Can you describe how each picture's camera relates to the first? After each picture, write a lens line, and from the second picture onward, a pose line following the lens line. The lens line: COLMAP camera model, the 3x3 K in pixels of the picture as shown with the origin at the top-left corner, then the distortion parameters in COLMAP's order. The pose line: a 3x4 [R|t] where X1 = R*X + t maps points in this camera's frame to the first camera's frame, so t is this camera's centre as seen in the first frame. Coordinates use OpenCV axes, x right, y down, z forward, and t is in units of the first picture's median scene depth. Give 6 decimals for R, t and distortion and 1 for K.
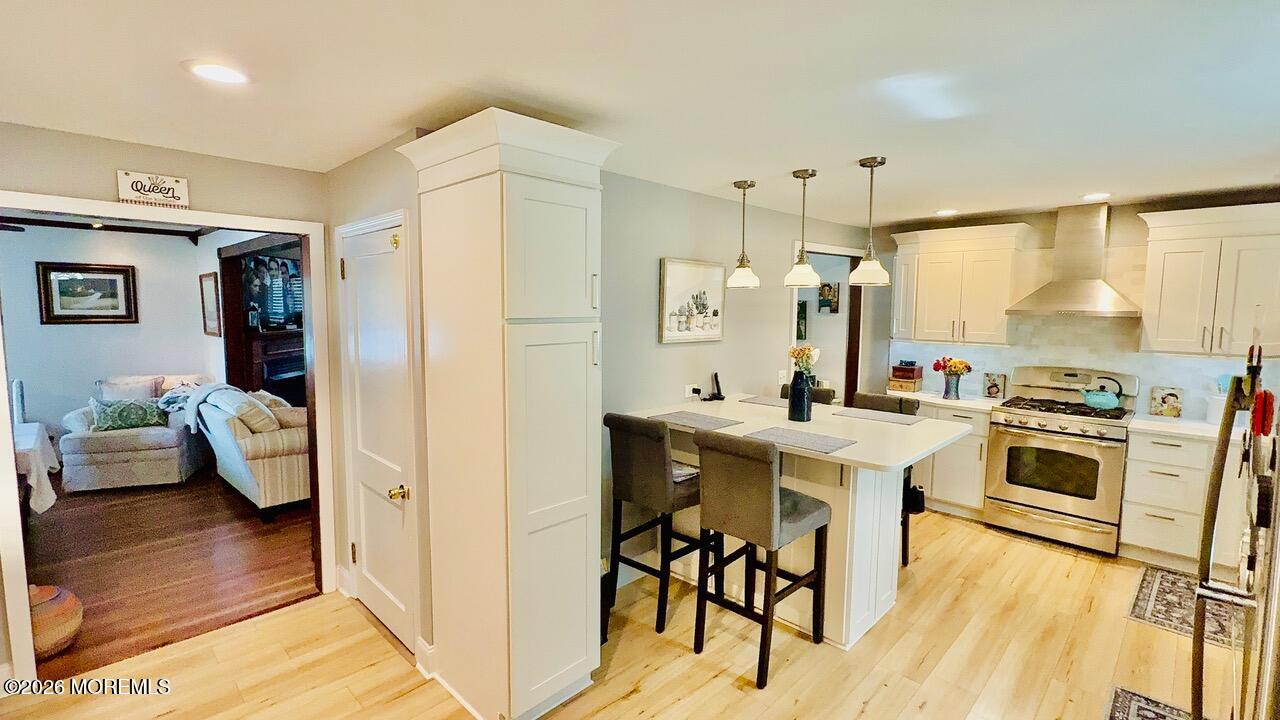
lens RADIAL K [[568.7, 0, 645.0], [0, 568.7, 361.5], [0, 0, 1]] dist [-0.000226, 0.000041]
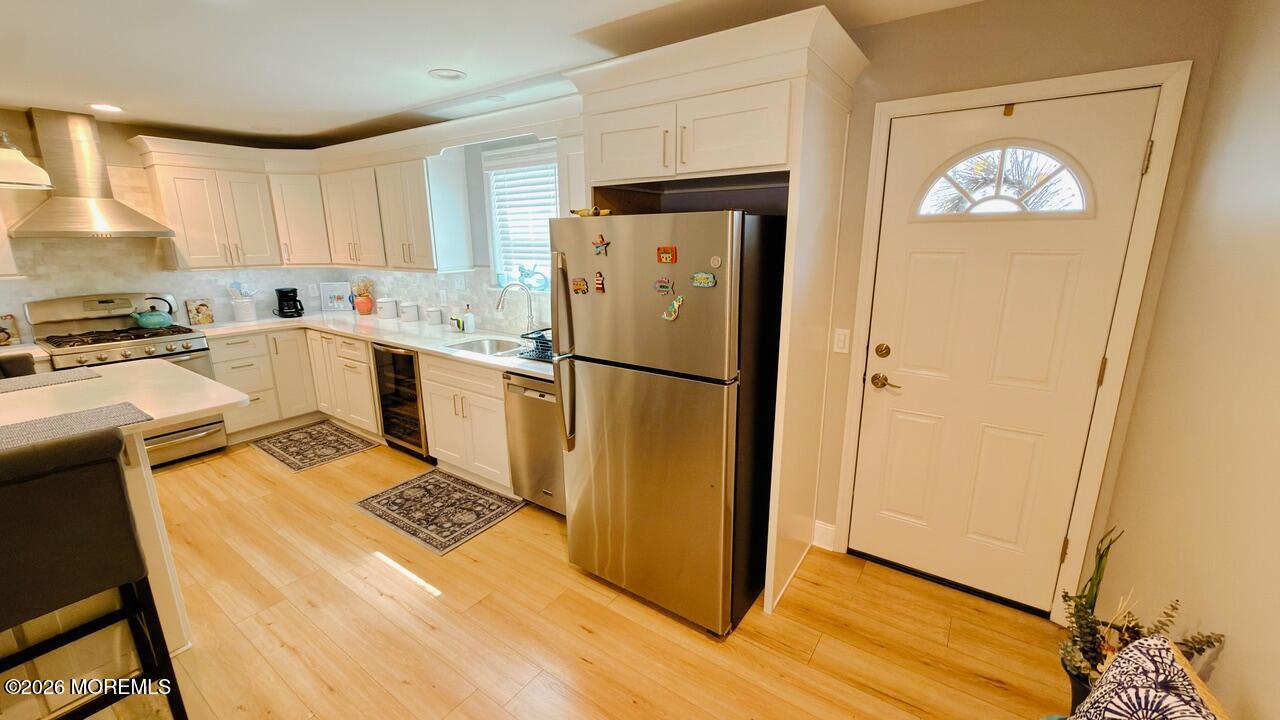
lens RADIAL K [[512.4, 0, 645.3], [0, 512.4, 357.2], [0, 0, 1]] dist [-0.005975, 0.000512]
pose [[-0.177159, -0.237698, 0.955047, -0.282706], [0.093698, 0.961915, 0.256788, -0.024044], [-0.979712, 0.134978, -0.148140, 0.288223]]
